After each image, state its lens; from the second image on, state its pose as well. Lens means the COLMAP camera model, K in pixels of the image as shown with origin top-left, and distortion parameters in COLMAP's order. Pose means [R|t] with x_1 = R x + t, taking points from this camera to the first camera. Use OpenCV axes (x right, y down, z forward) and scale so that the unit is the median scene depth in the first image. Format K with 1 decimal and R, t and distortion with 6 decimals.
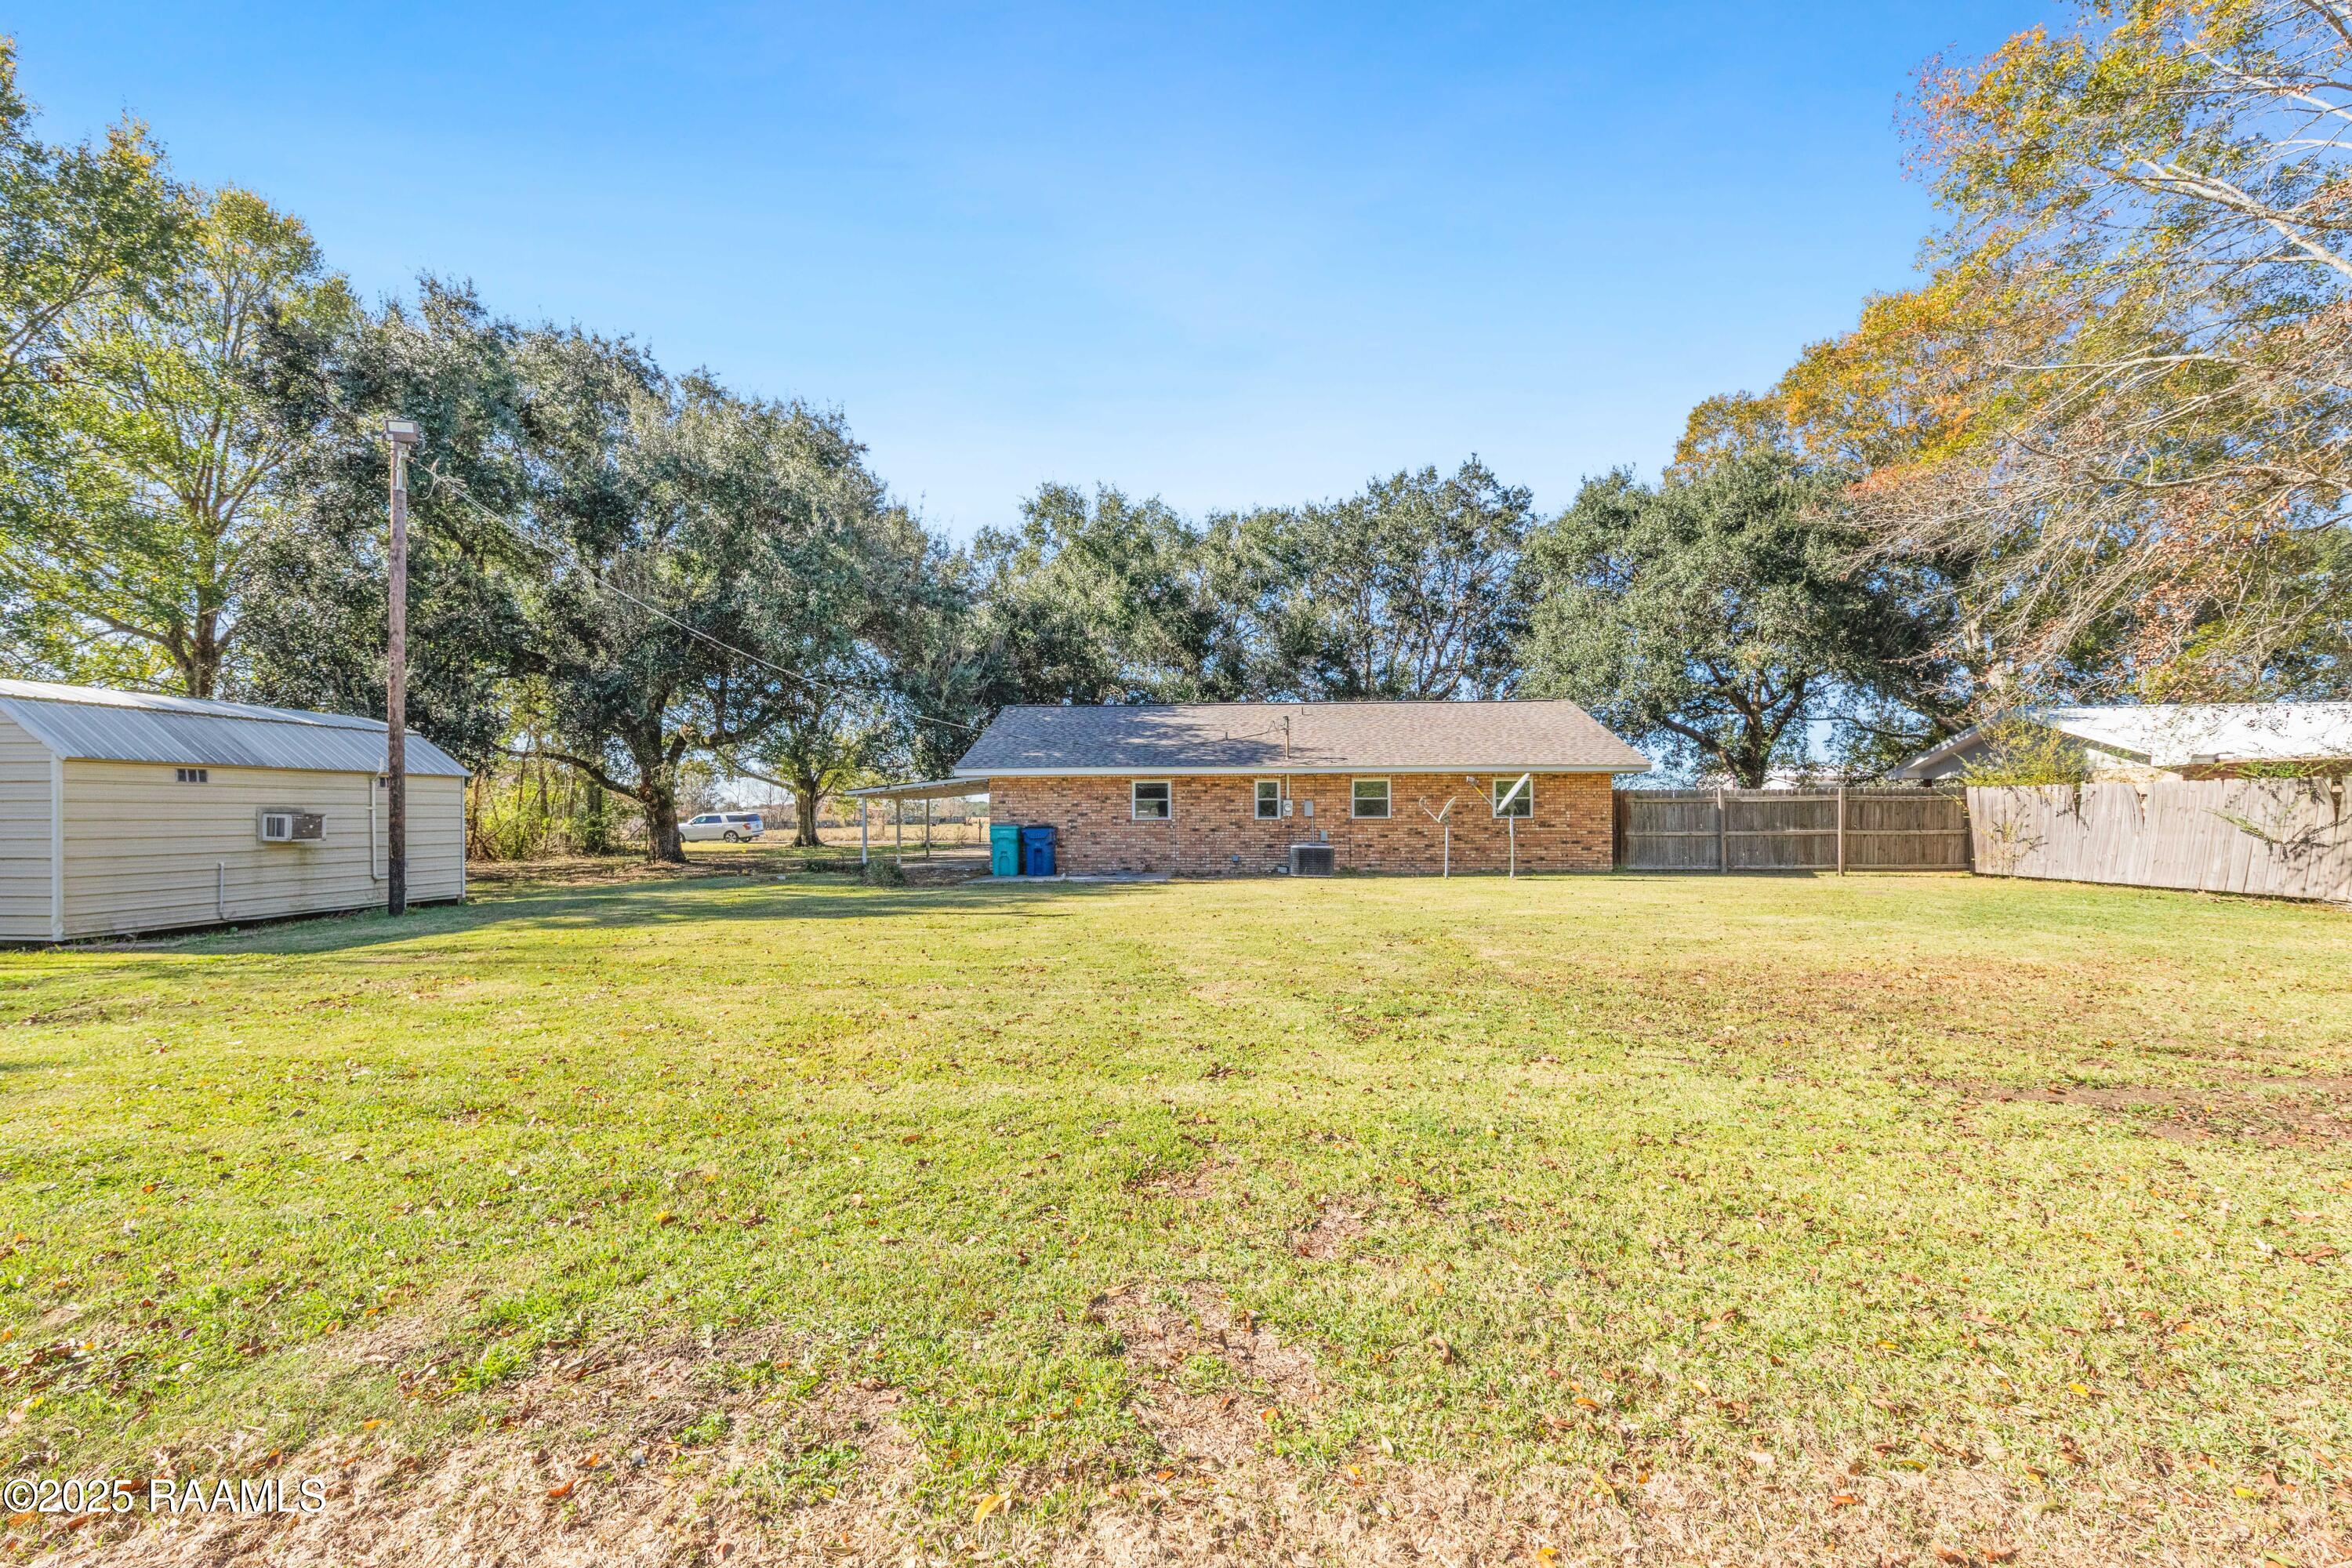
lens RADIAL K [[988.6, 0, 1176.0], [0, 988.6, 784.0], [0, 0, 1]] dist [-0.001507, -0.000197]
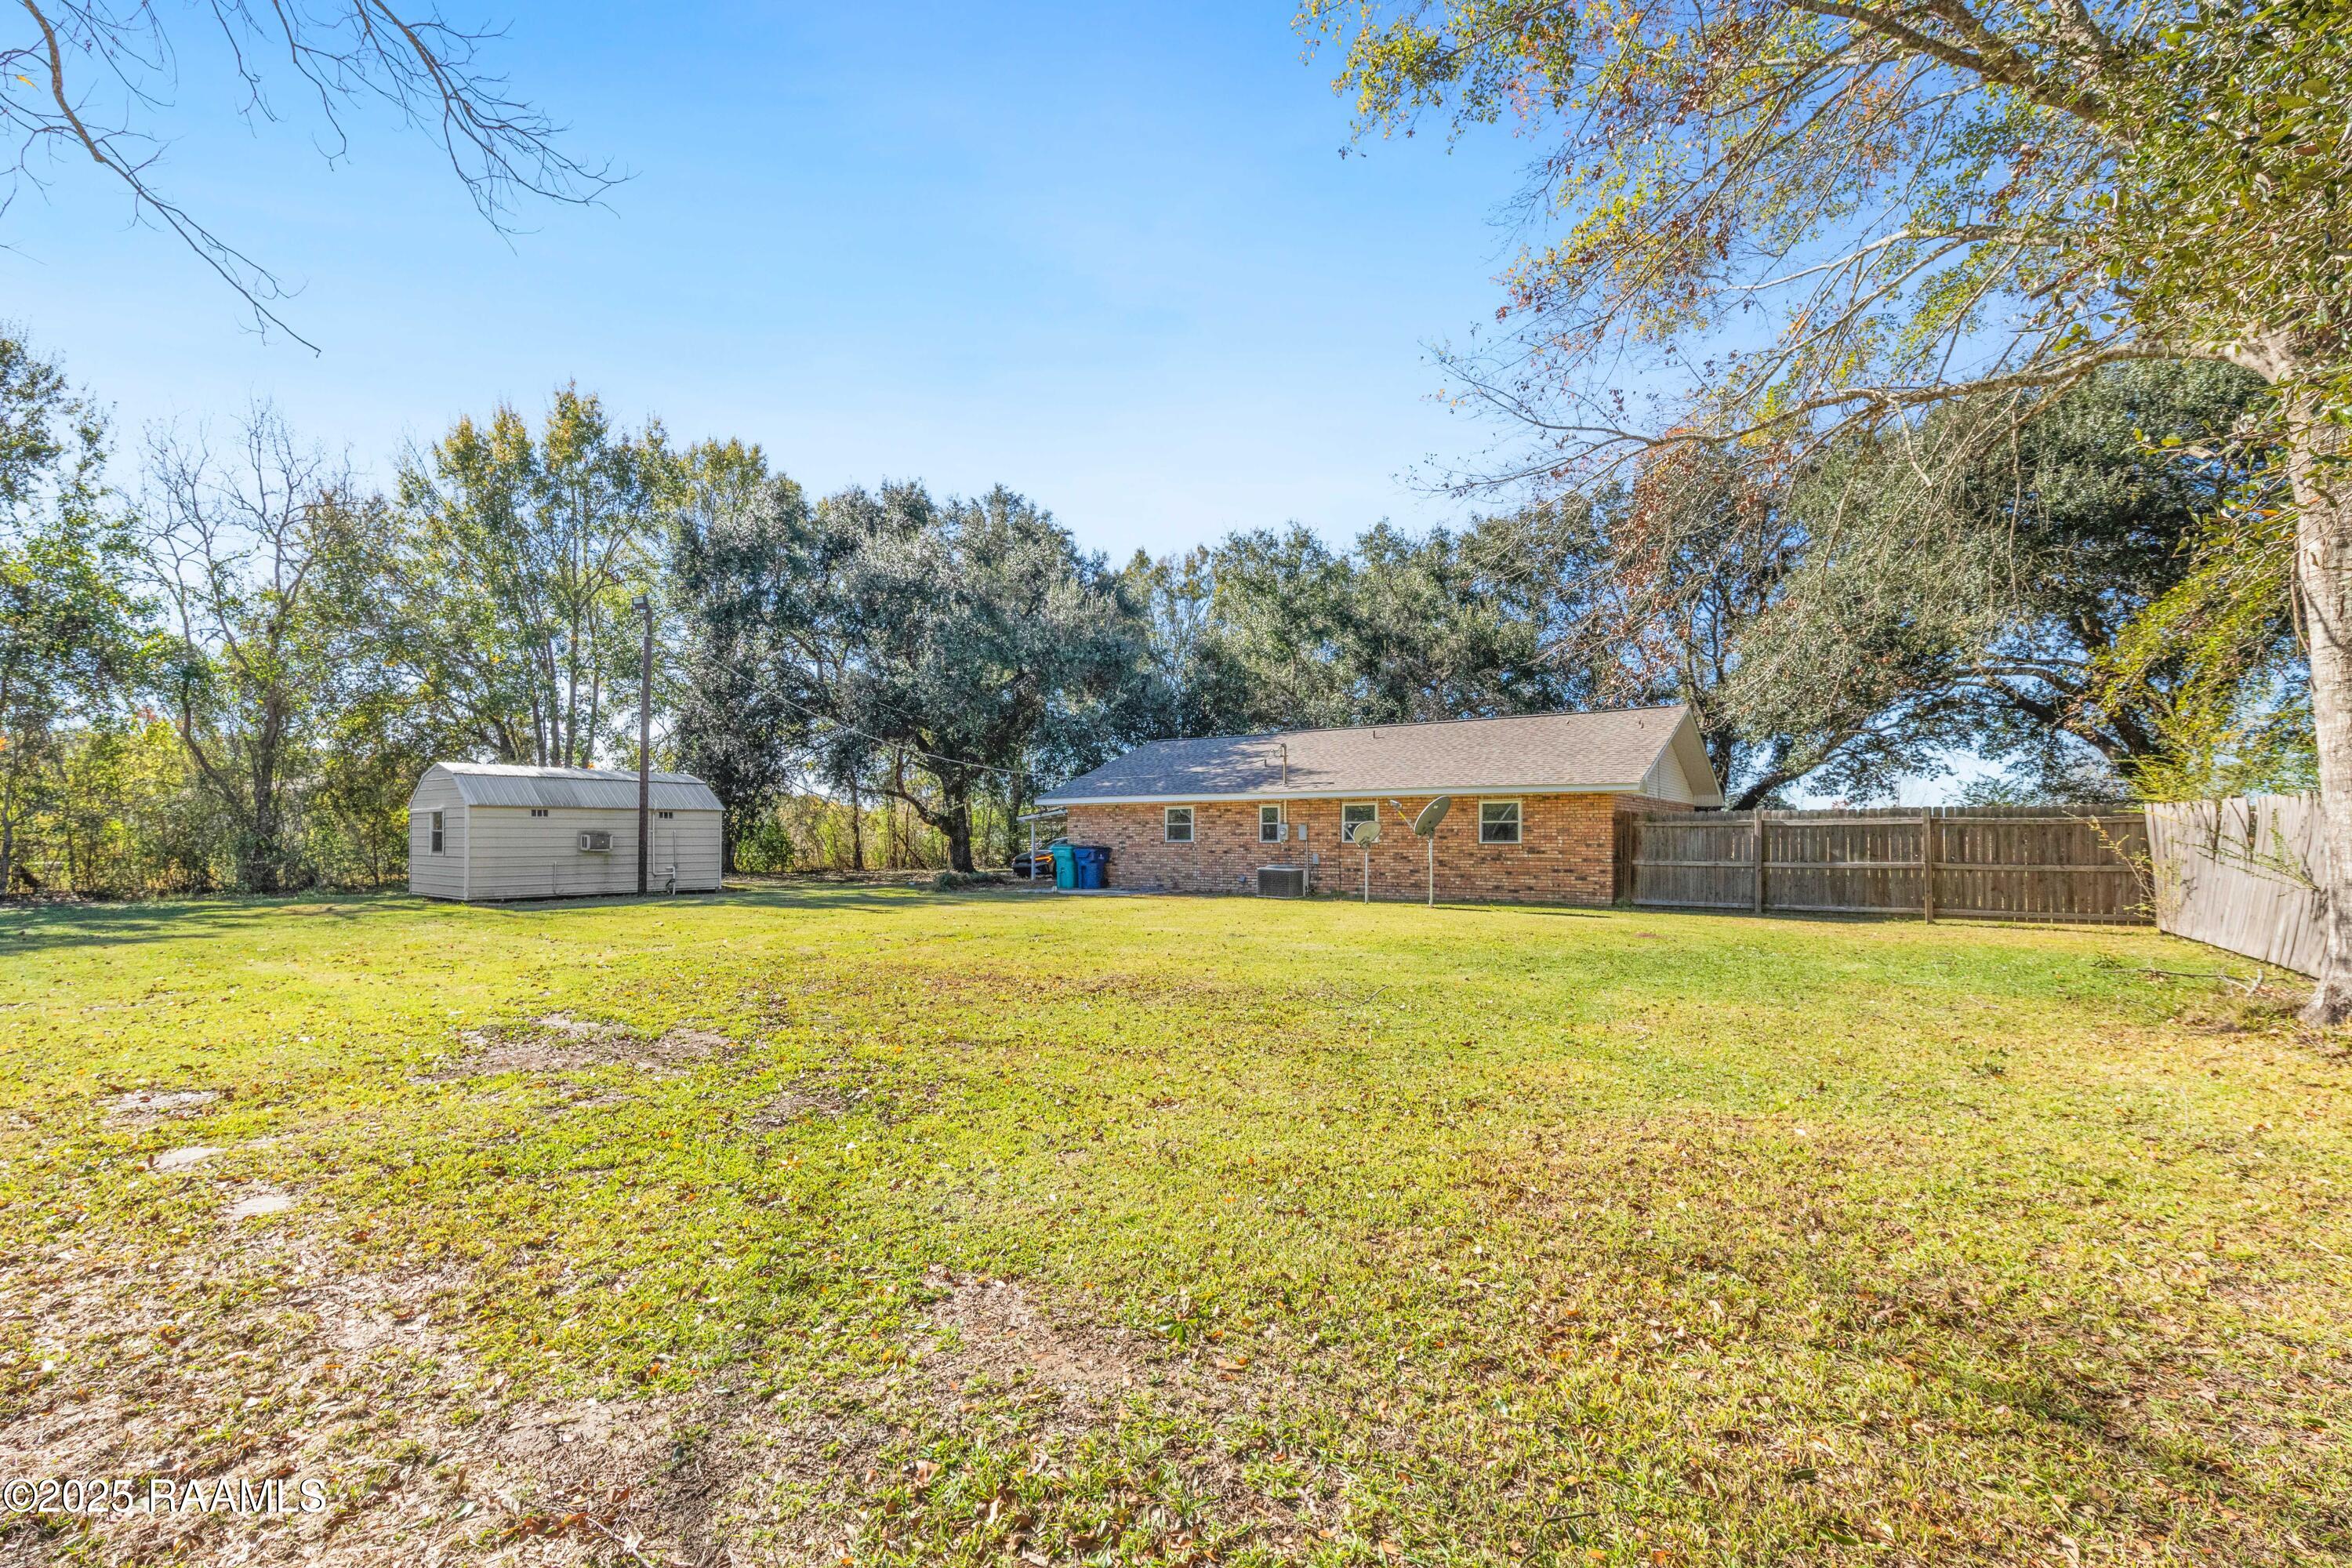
lens RADIAL K [[988.6, 0, 1176.0], [0, 988.6, 784.0], [0, 0, 1]] dist [-0.001507, -0.000197]
pose [[0.846165, -0.023408, -0.532407, 0.576686], [0.011721, 0.999611, -0.025321, -0.001249], [0.532793, 0.015185, 0.846110, 0.054988]]
